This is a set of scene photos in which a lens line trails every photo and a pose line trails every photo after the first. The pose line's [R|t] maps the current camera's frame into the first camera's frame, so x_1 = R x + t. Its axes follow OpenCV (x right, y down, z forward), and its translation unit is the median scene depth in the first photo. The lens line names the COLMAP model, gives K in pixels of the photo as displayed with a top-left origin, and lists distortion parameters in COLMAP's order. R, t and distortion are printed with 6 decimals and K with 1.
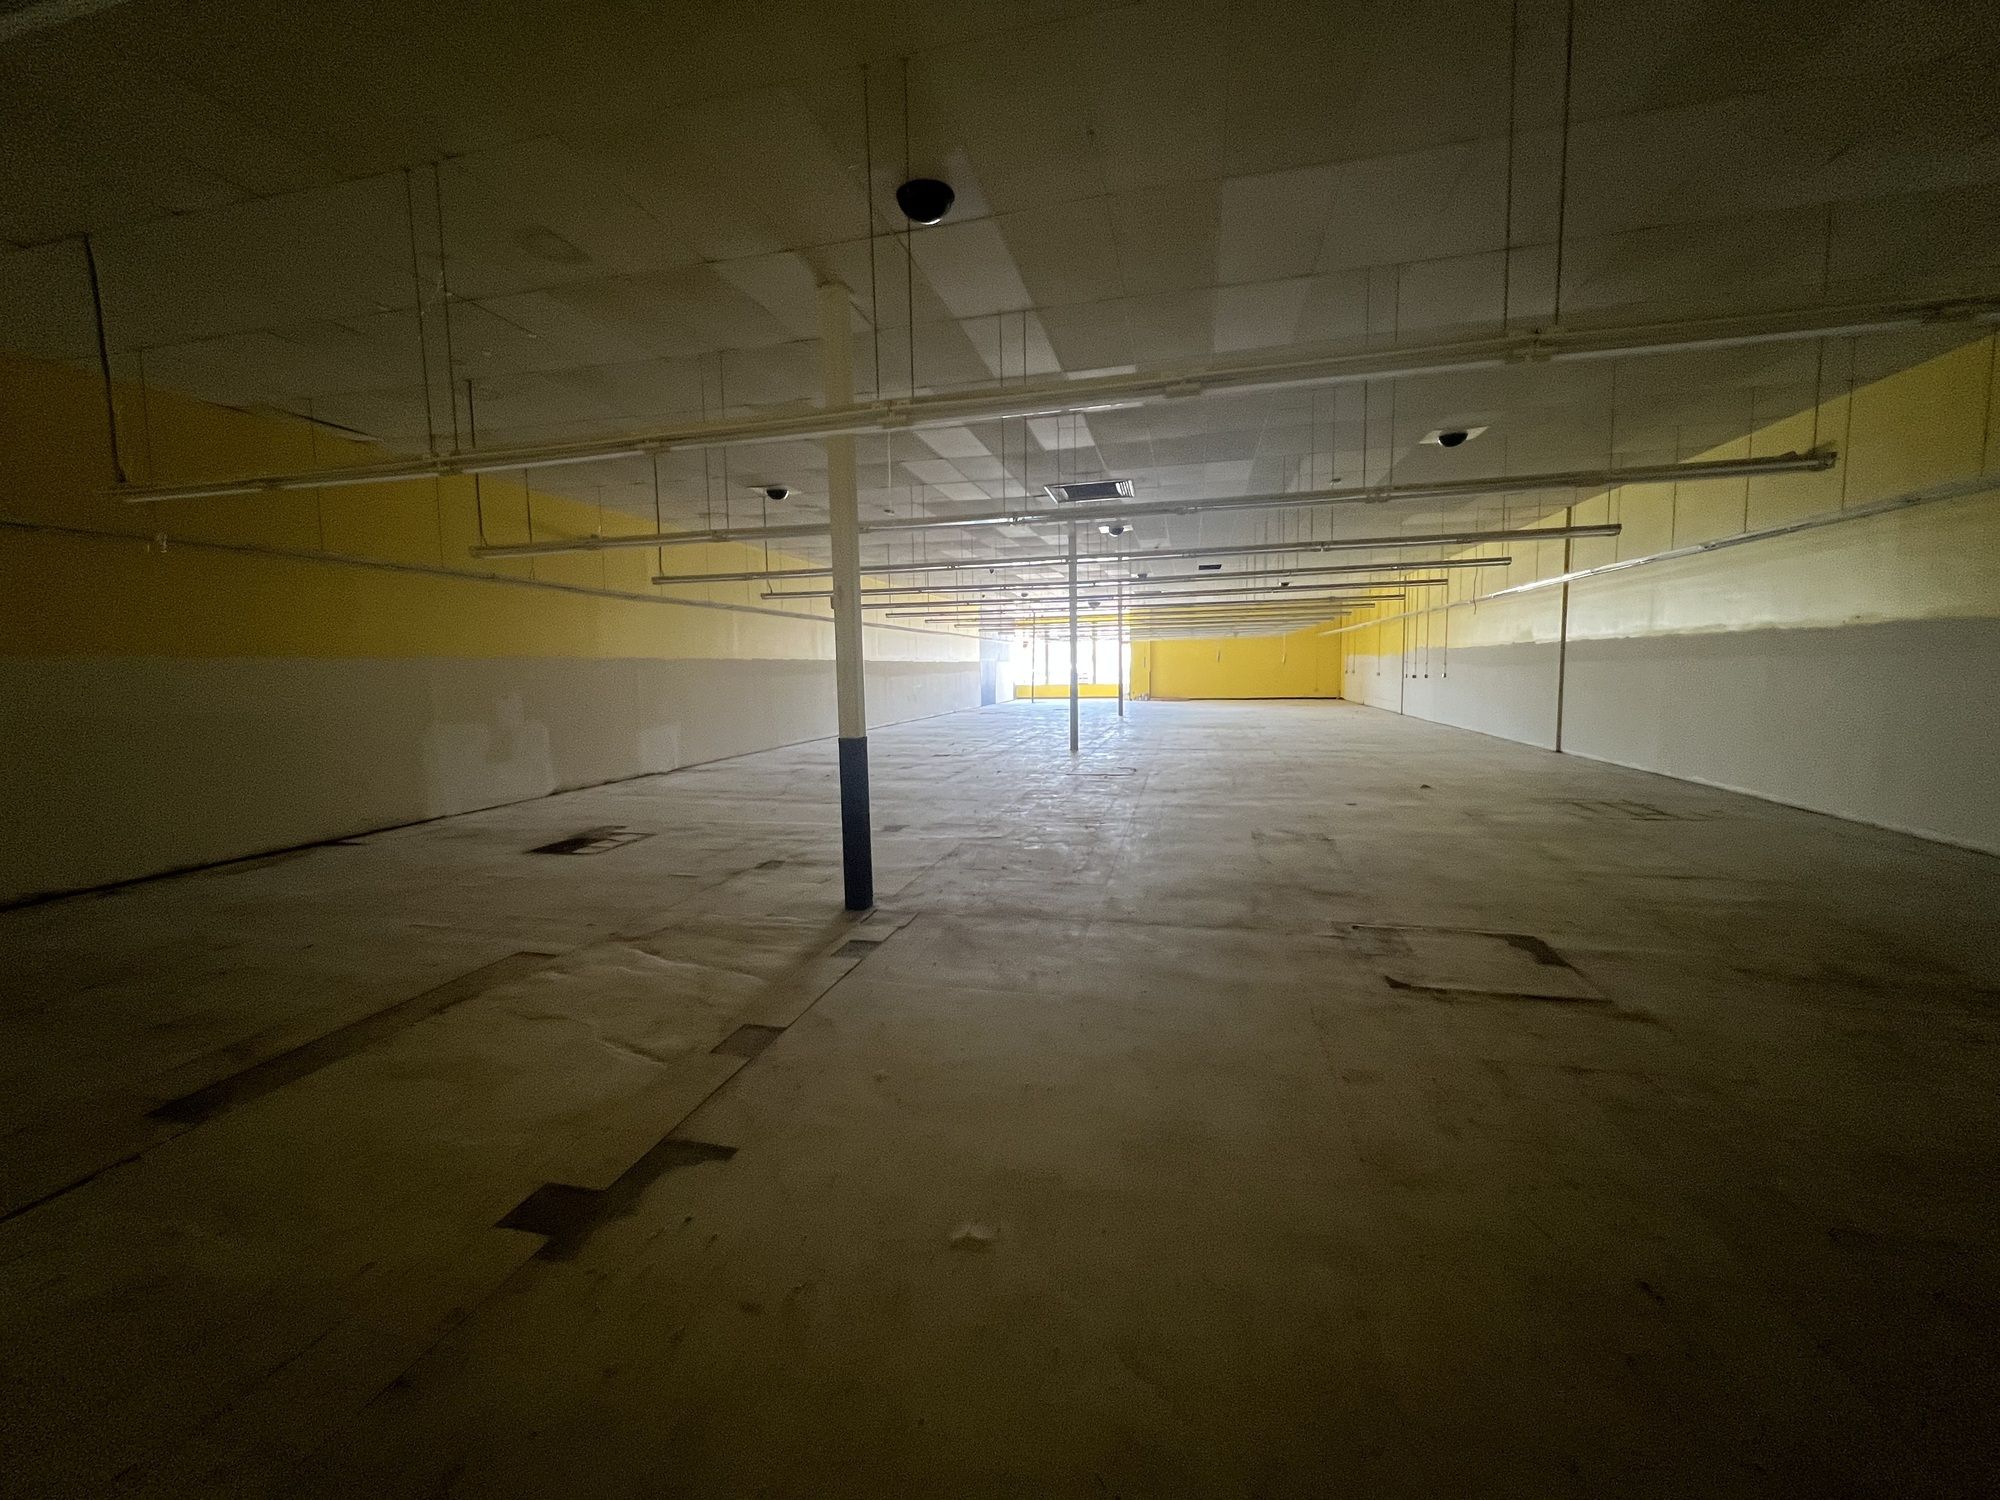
lens RADIAL K [[793.9, 0, 1000.0], [0, 793.9, 750.0], [0, 0, 1]] dist [0.000021, 0.000093]
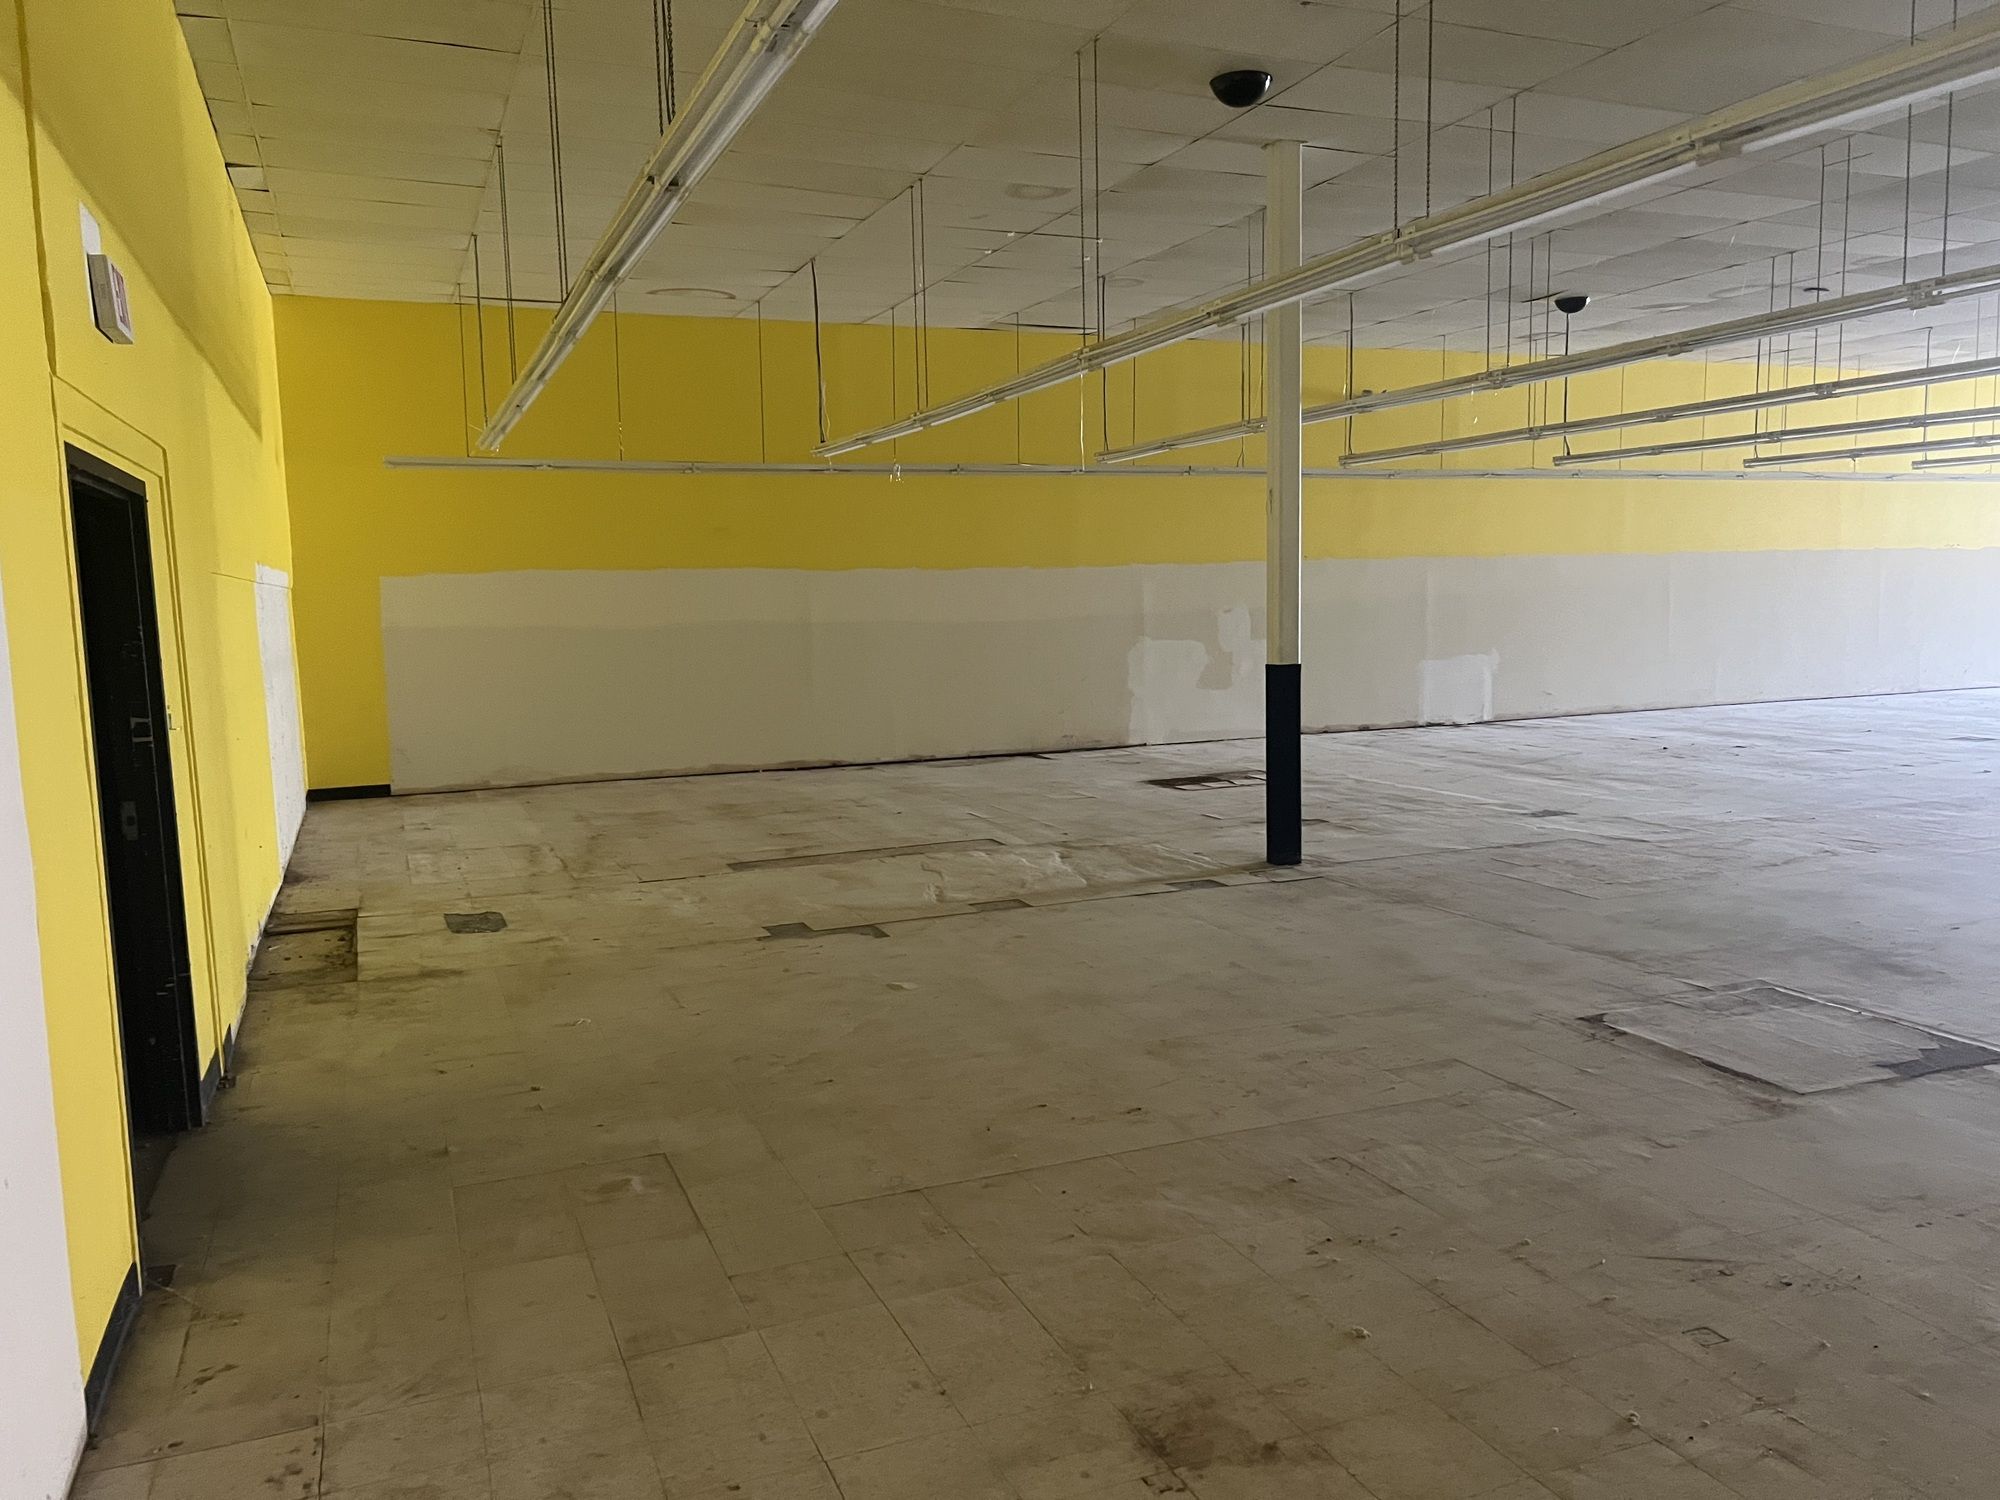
lens RADIAL K [[1499.0, 0, 1005.5], [0, 1499.0, 756.0], [0, 0, 1]] dist [0.035159, -0.039012]
pose [[0.591596, 0.096961, -0.800383, 0.450658], [-0.073917, 0.995084, 0.065913, -0.000334], [0.802839, 0.020168, 0.595854, -0.099726]]
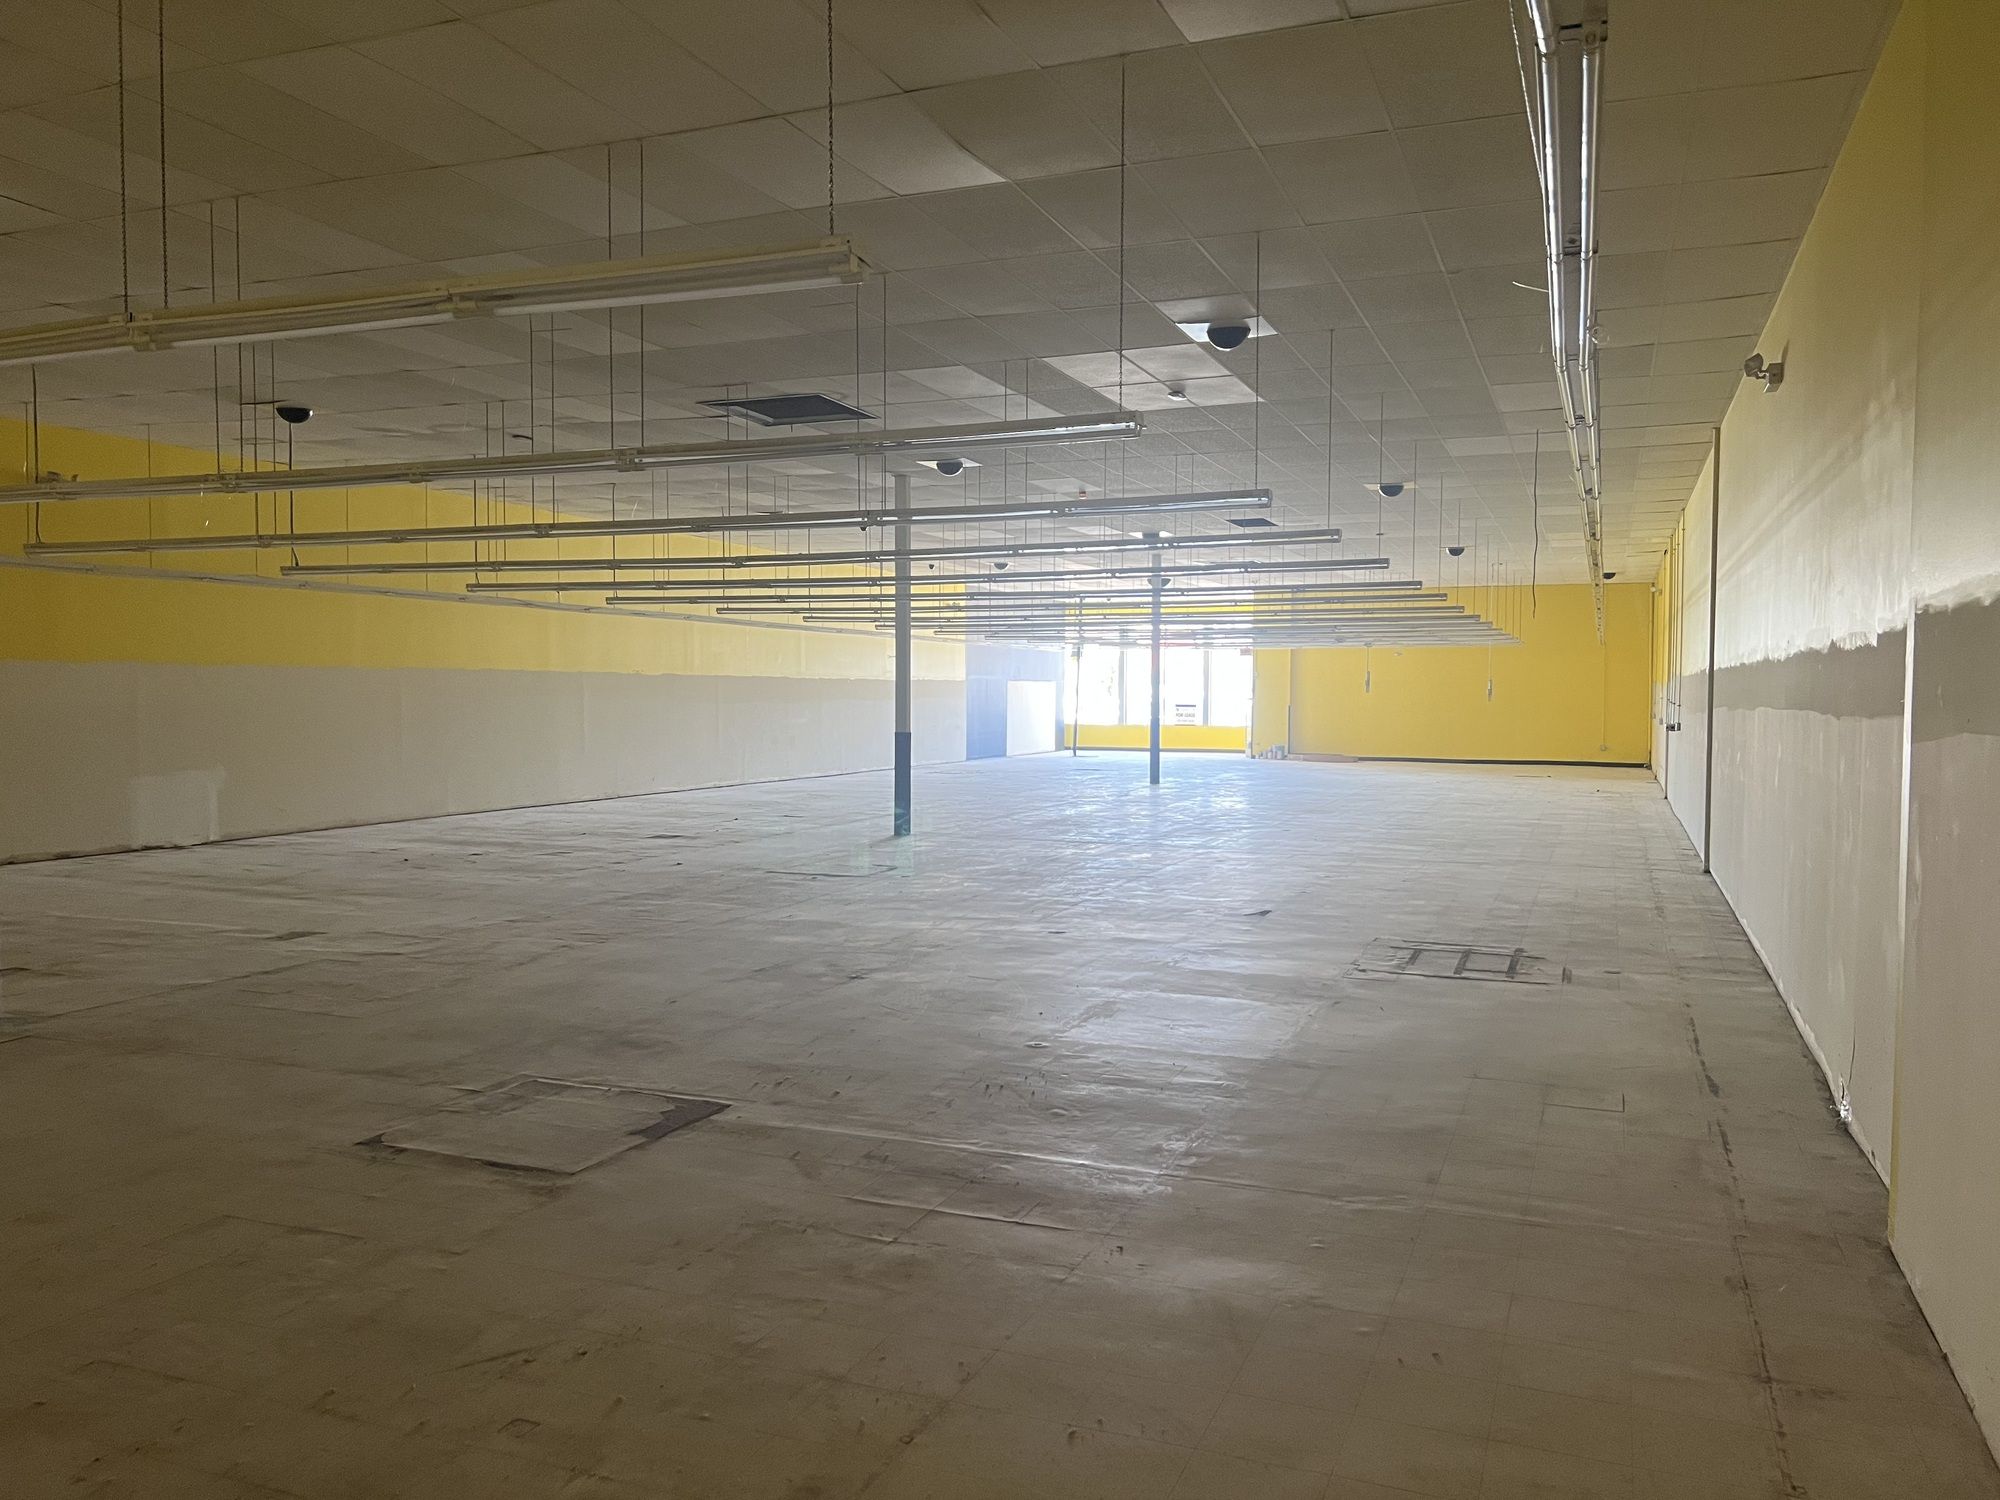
lens RADIAL K [[1499.0, 0, 1005.5], [0, 1499.0, 756.0], [0, 0, 1]] dist [0.035159, -0.039012]
pose [[0.990429, 0.031340, -0.134418, 0.441425], [-0.039139, 0.997676, -0.055775, -0.001117], [0.132358, 0.060502, 0.989354, -0.110405]]
